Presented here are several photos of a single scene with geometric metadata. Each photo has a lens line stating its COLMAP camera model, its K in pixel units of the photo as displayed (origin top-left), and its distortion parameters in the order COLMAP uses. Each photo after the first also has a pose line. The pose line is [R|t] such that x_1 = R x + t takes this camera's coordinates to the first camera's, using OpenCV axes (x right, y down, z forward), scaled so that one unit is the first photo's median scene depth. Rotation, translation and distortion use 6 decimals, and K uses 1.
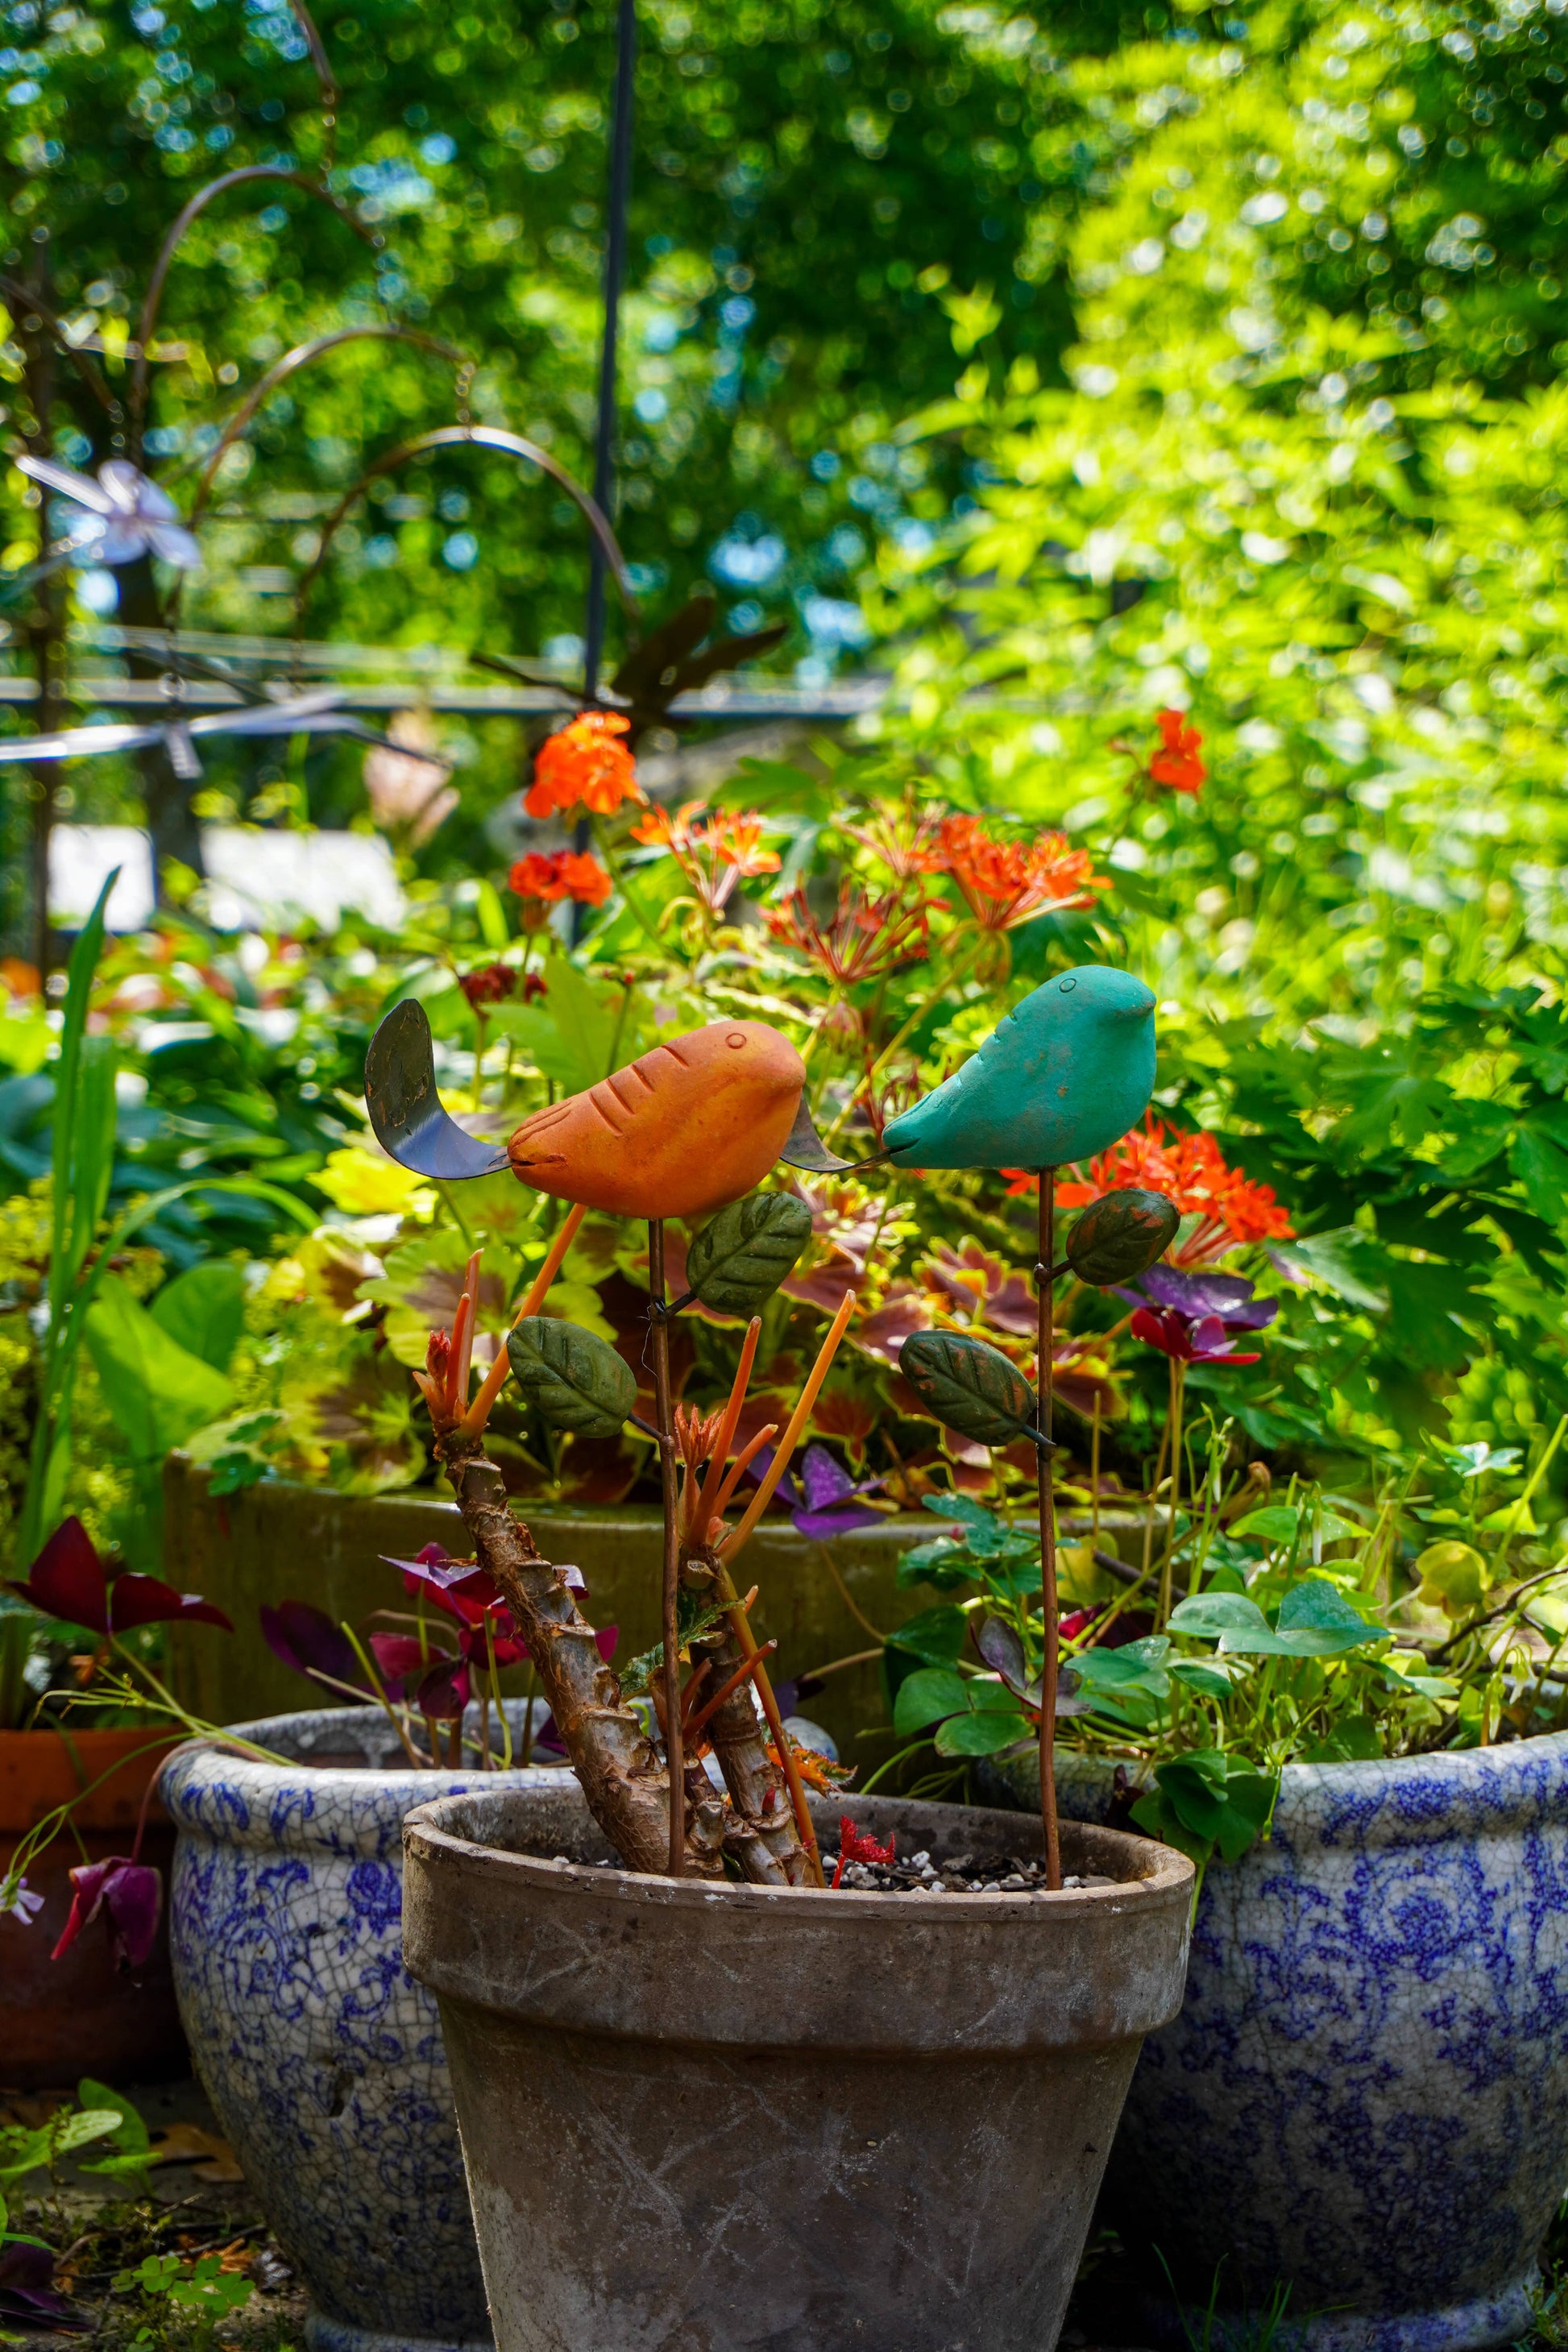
lens RADIAL K [[5275.7, 0, 786.3], [0, 5275.7, 1088.5], [0, 0, 1]] dist [0.013659, 0.000000]
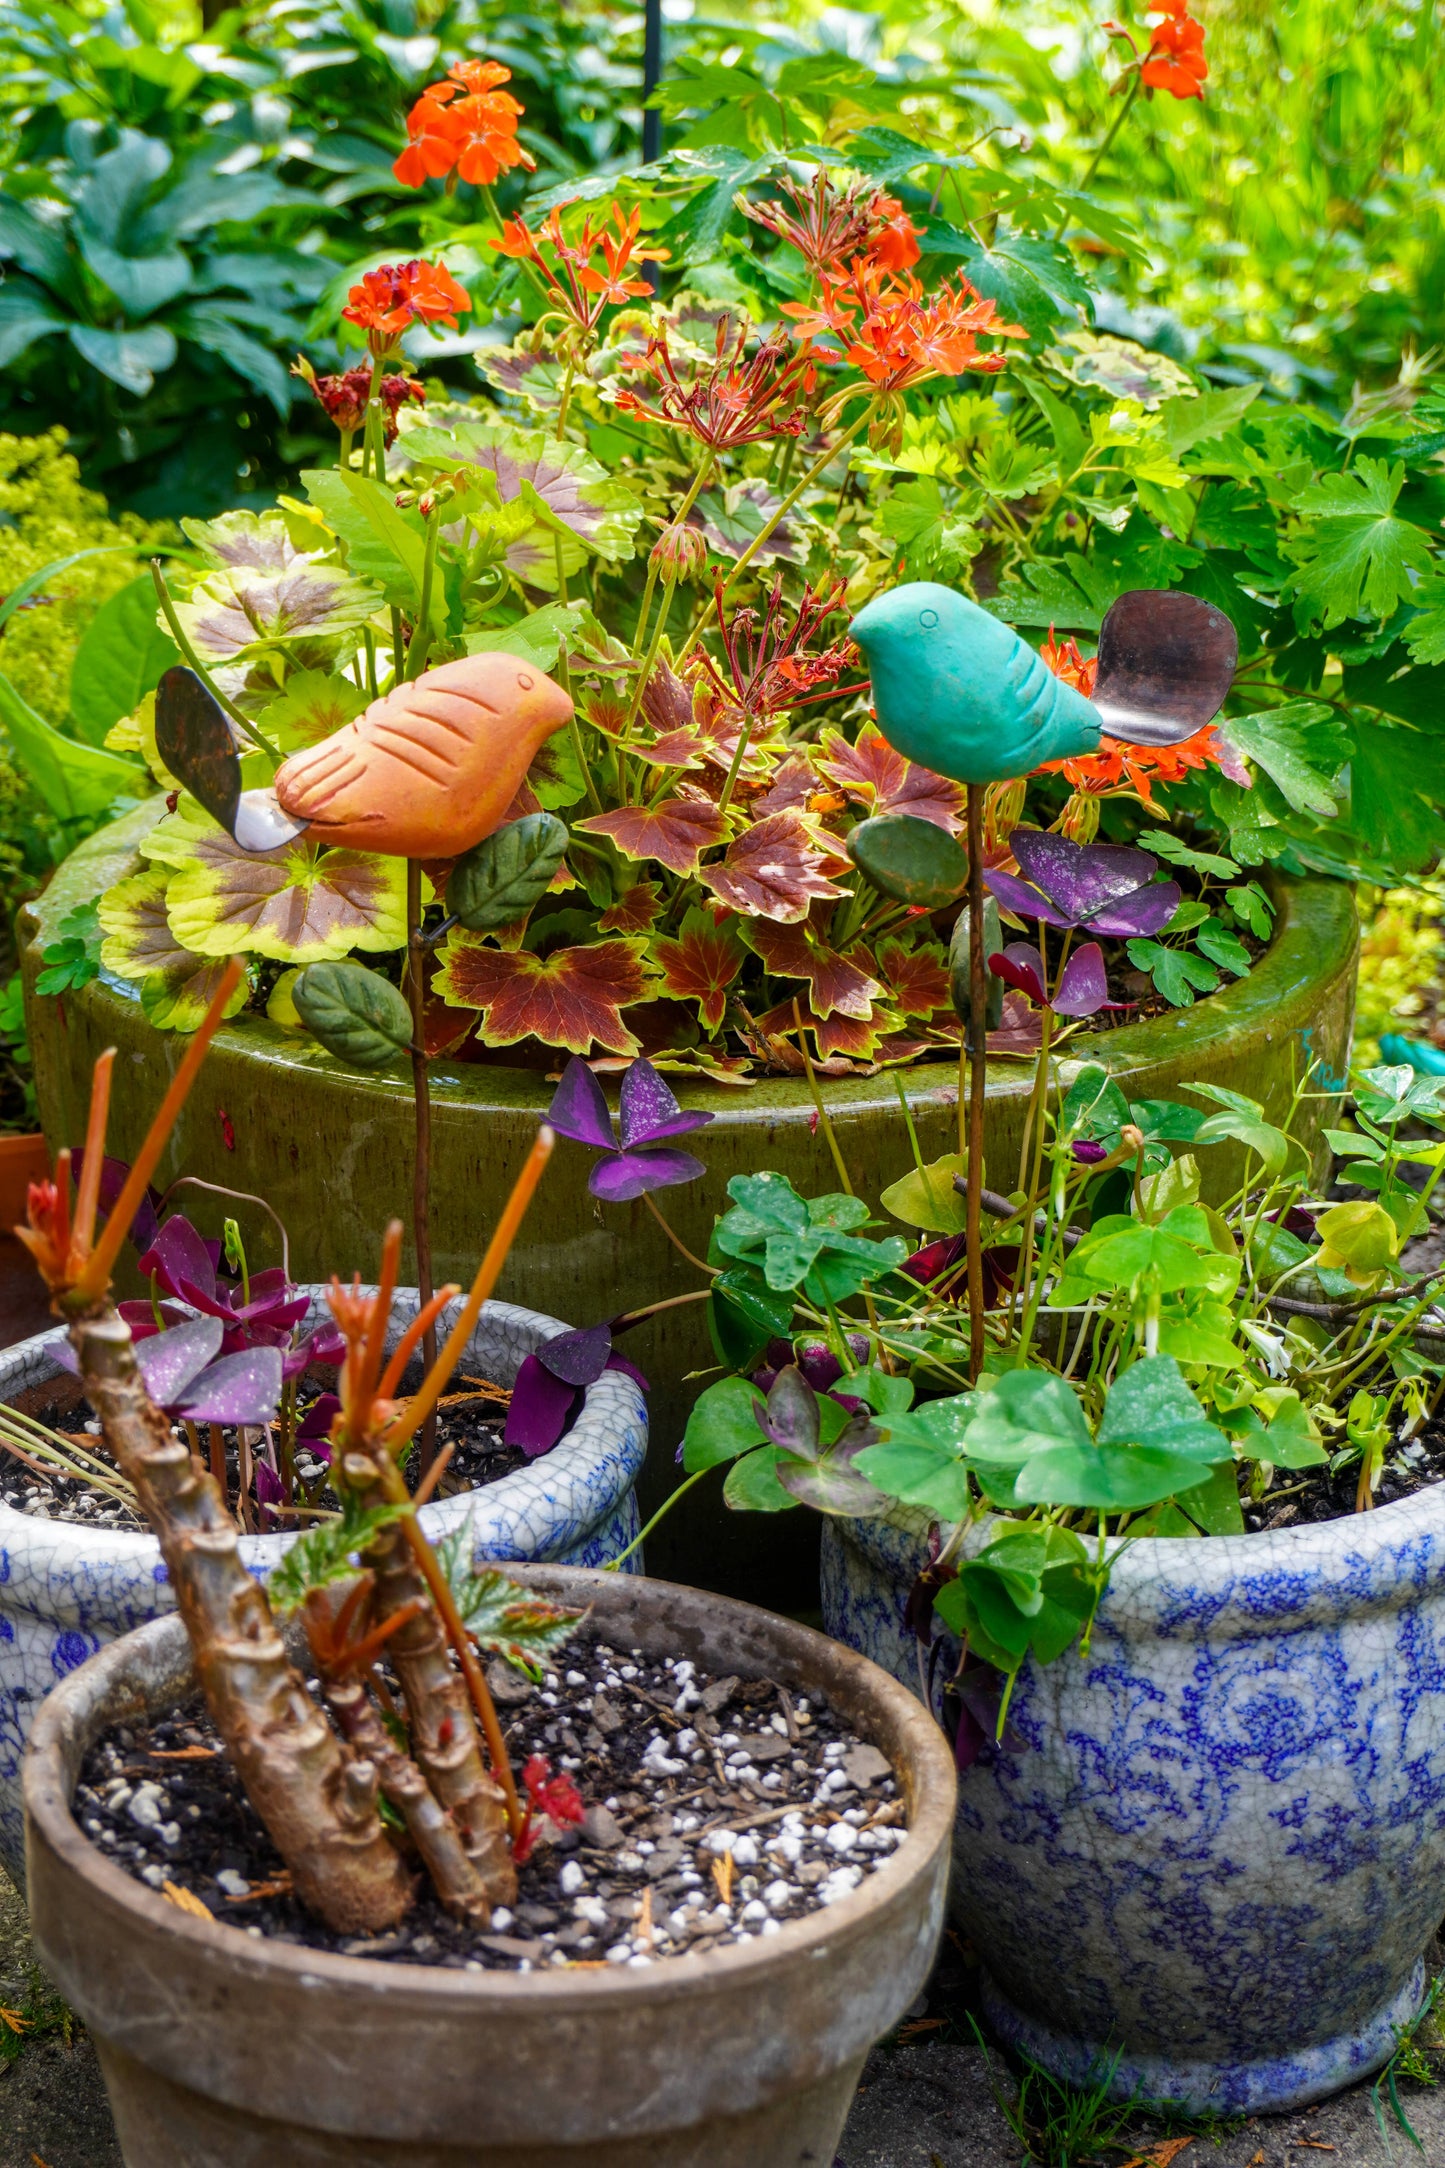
lens RADIAL K [[4253.0, 0, 731.4], [0, 4253.0, 1080.9], [0, 0, 1]] dist [0.007446, 0.000000]
pose [[0.994970, 0.022160, -0.097690, 0.097921], [0.009423, 0.950196, 0.311510, -0.161897], [0.099728, -0.310864, 0.945208, 0.359960]]
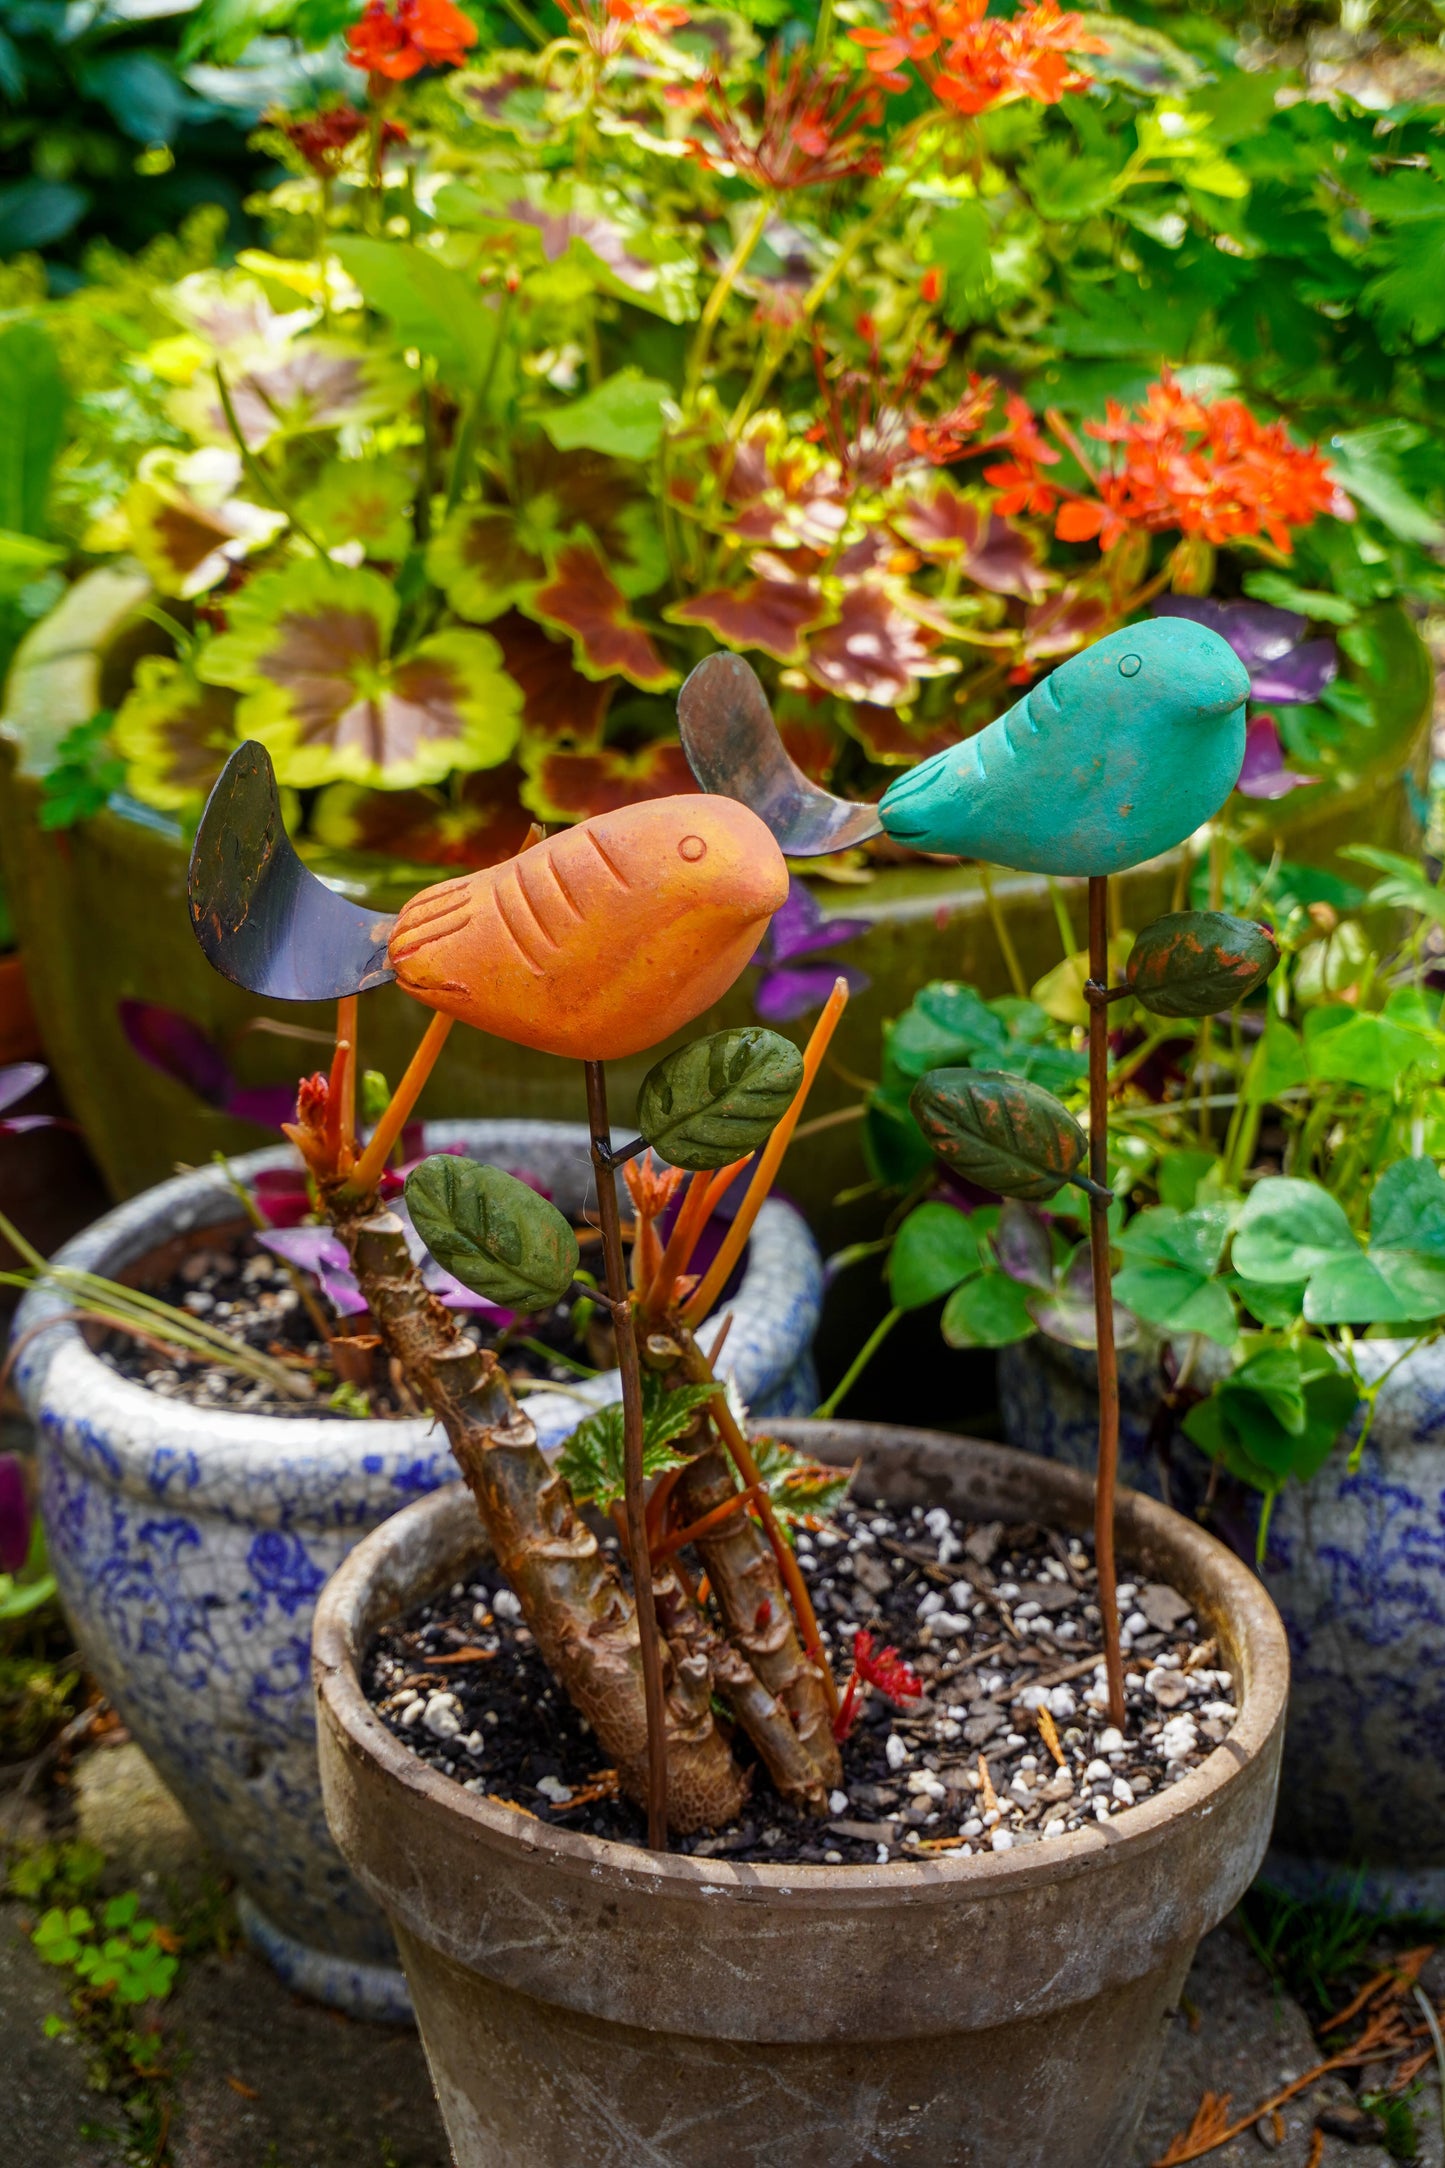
lens RADIAL K [[4863.0, 0, 717.5], [0, 4863.0, 1071.2], [0, 0, 1]] dist [0.013659, 0.000000]
pose [[0.998923, -0.046072, 0.005453, -0.009614], [0.040506, 0.923415, 0.381659, -0.207770], [-0.022620, -0.381027, 0.924287, 0.315359]]
